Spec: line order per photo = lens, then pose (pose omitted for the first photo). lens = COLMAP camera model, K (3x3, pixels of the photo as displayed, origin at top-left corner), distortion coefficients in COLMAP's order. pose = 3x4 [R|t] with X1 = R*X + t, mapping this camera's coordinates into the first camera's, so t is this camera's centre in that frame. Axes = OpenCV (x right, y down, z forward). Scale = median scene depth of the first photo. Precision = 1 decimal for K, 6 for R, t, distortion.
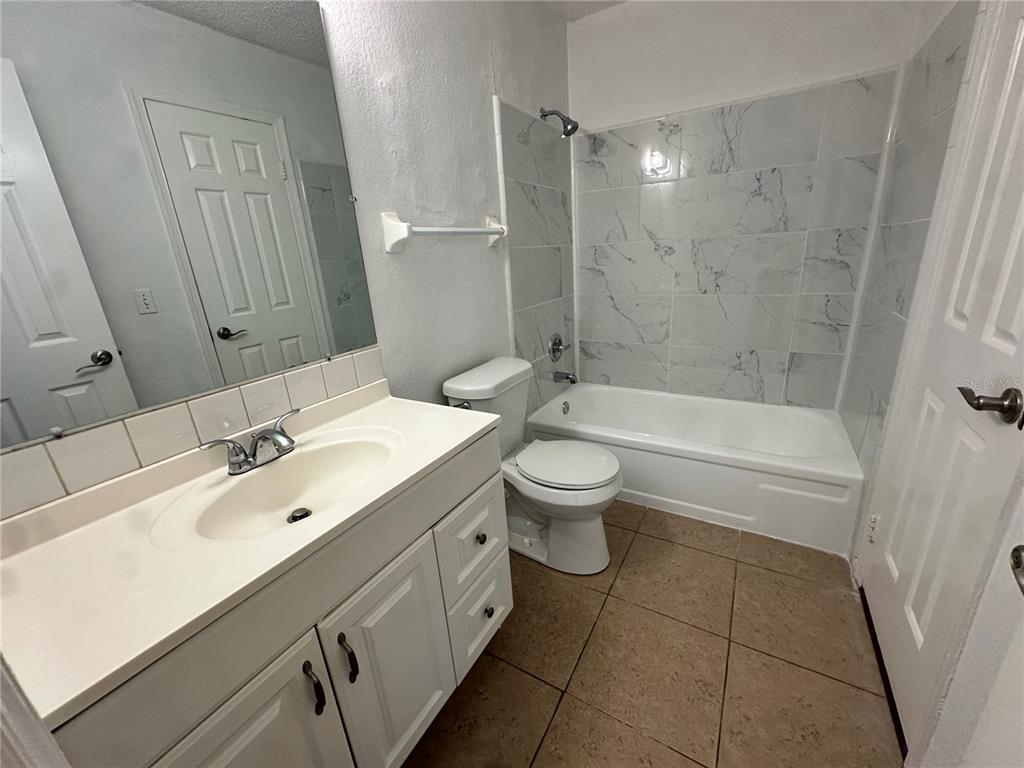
lens RADIAL K [[408.9, 0, 512.9], [0, 408.9, 384.6], [0, 0, 1]] dist [-0.002311, 0.000888]
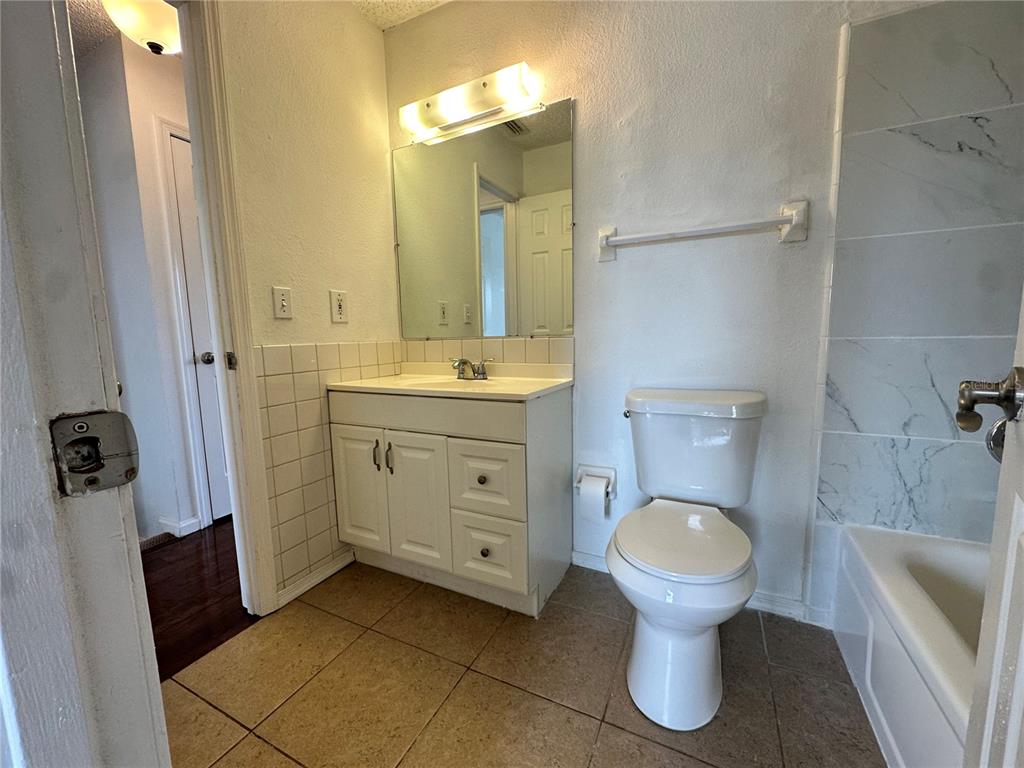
lens RADIAL K [[408.9, 0, 512.9], [0, 408.9, 384.6], [0, 0, 1]] dist [-0.002311, 0.000888]
pose [[0.081119, 0.183705, -0.979629, 0.932507], [-0.292517, 0.943974, 0.152797, -0.097024], [0.952813, 0.274164, 0.130311, 0.722958]]
